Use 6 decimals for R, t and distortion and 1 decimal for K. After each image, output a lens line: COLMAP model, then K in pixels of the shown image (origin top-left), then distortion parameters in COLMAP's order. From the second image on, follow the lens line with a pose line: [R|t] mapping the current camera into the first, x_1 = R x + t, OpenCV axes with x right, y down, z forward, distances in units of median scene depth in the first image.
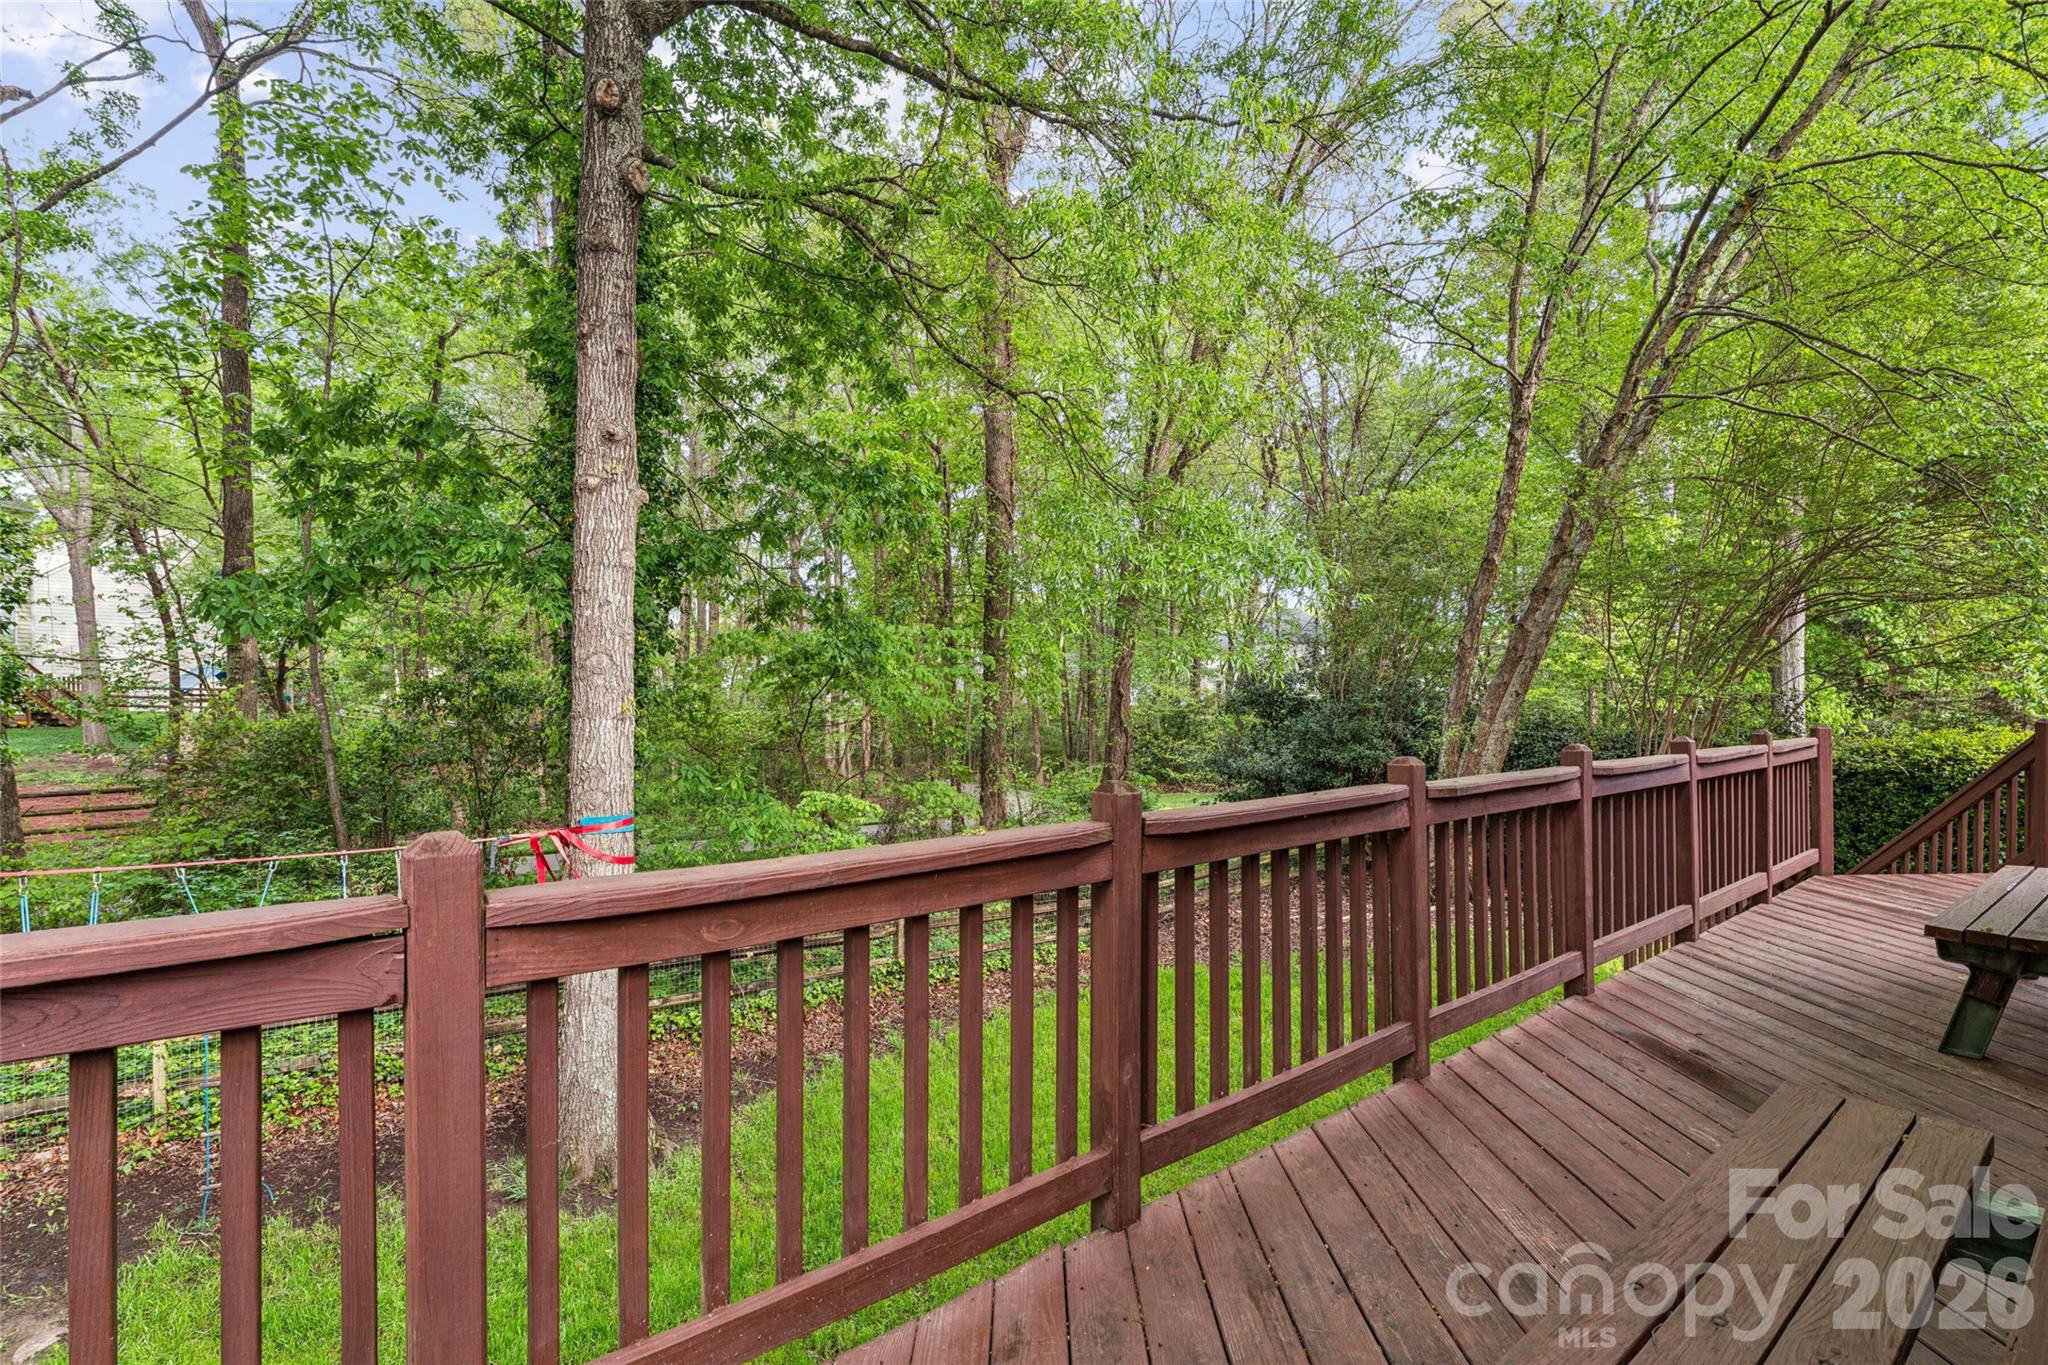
lens RADIAL K [[932.2, 0, 1018.8], [0, 932.2, 695.5], [0, 0, 1]] dist [-0.008382, 0.001659]
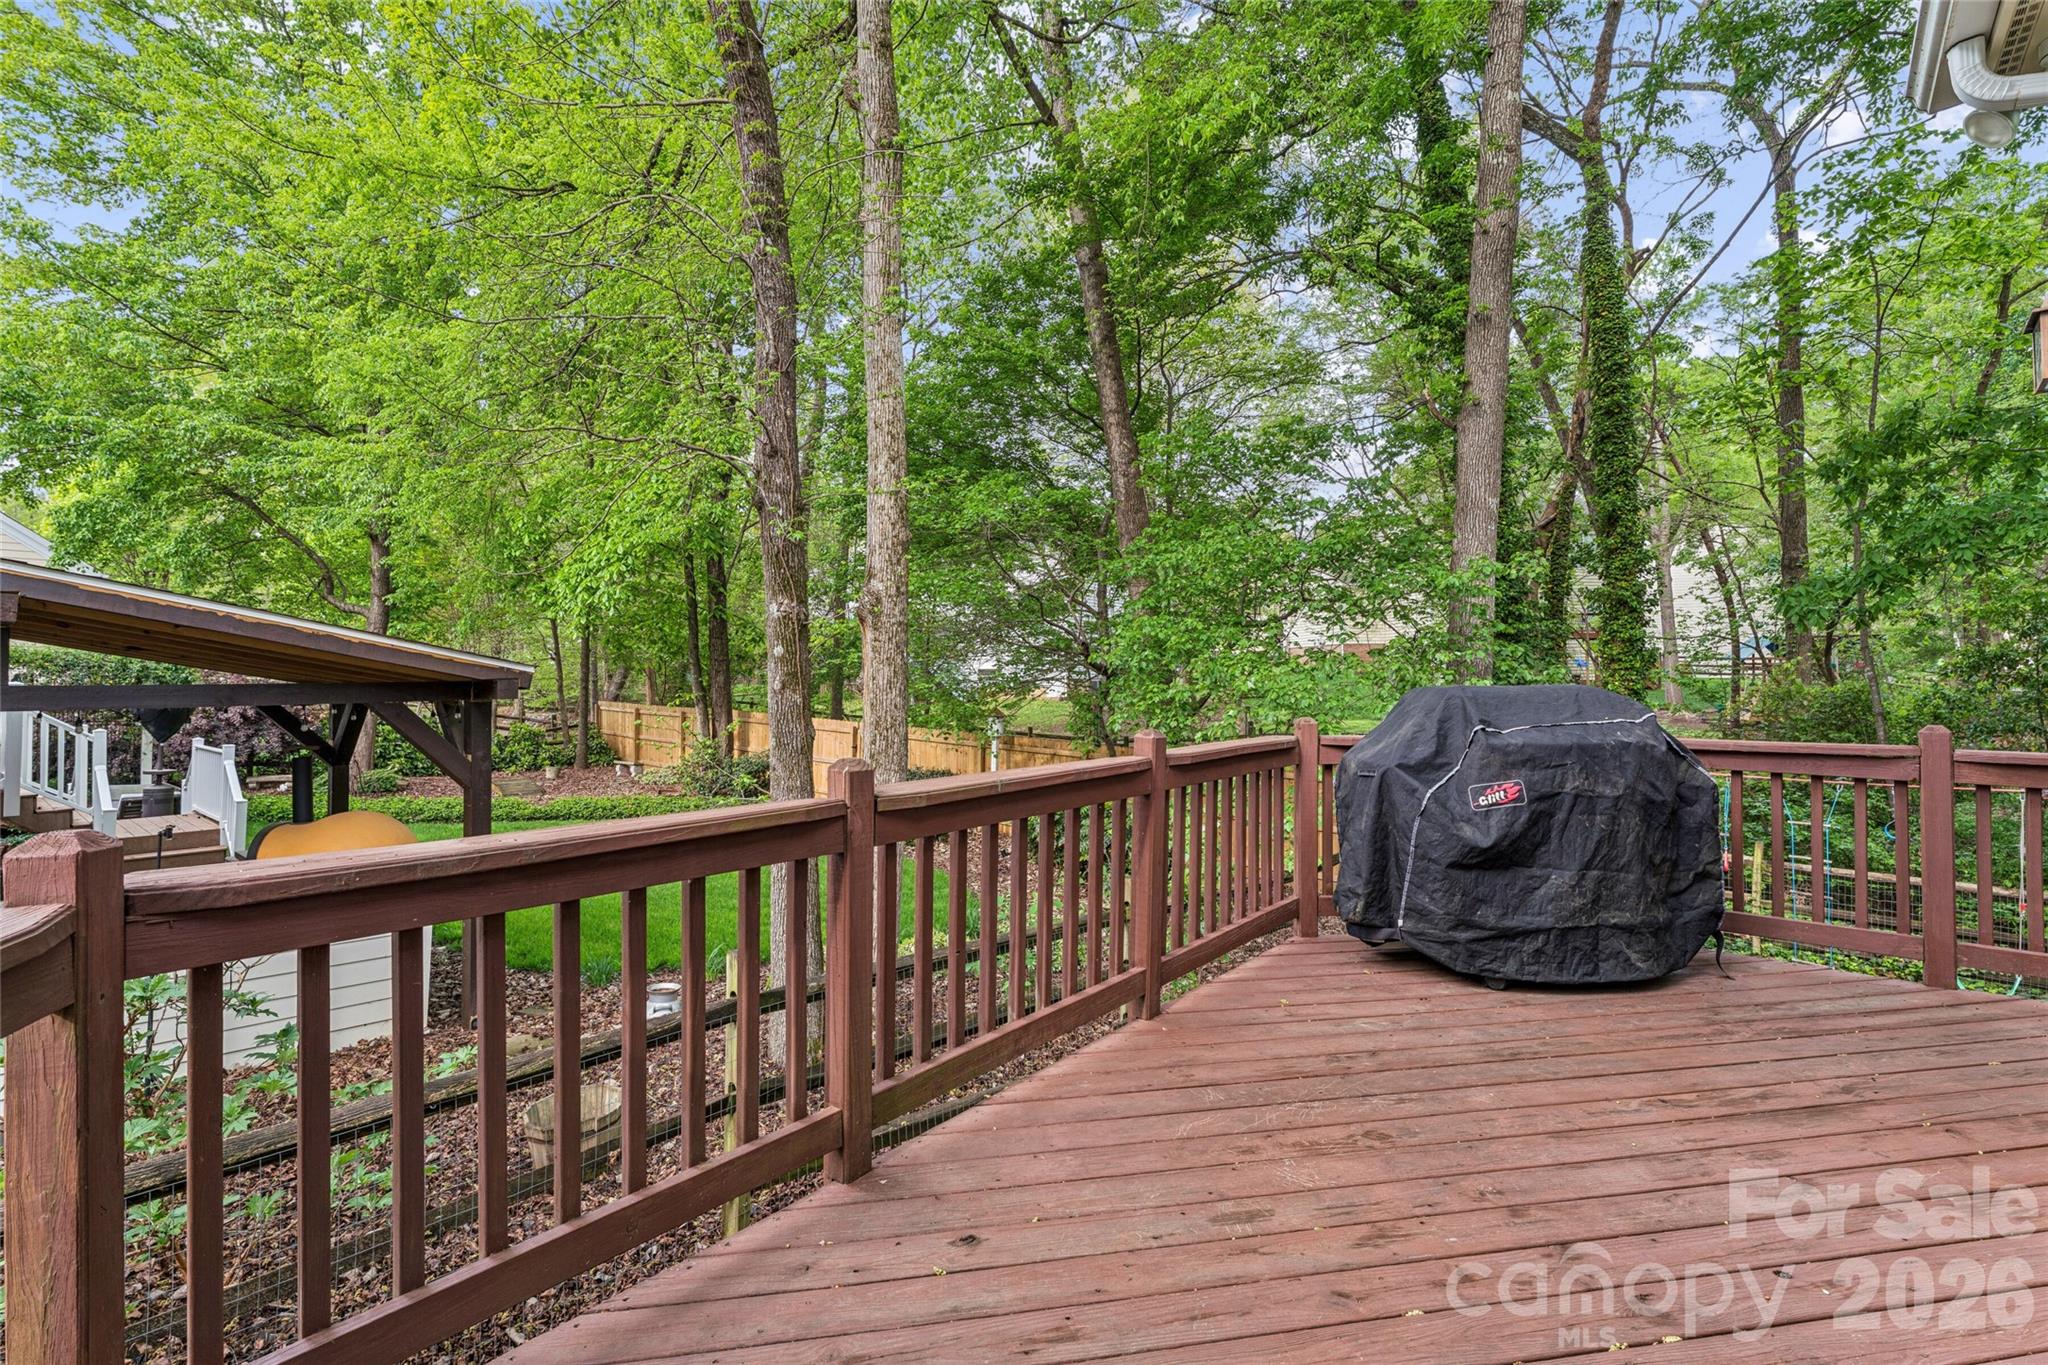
lens RADIAL K [[932.2, 0, 1018.9], [0, 932.2, 678.0], [0, 0, 1]] dist [-0.008382, 0.001659]
pose [[0.185800, 0.006556, -0.982566, 0.140783], [0.010368, 0.999909, 0.008632, -0.004054], [0.982533, -0.011791, 0.185715, -0.195211]]
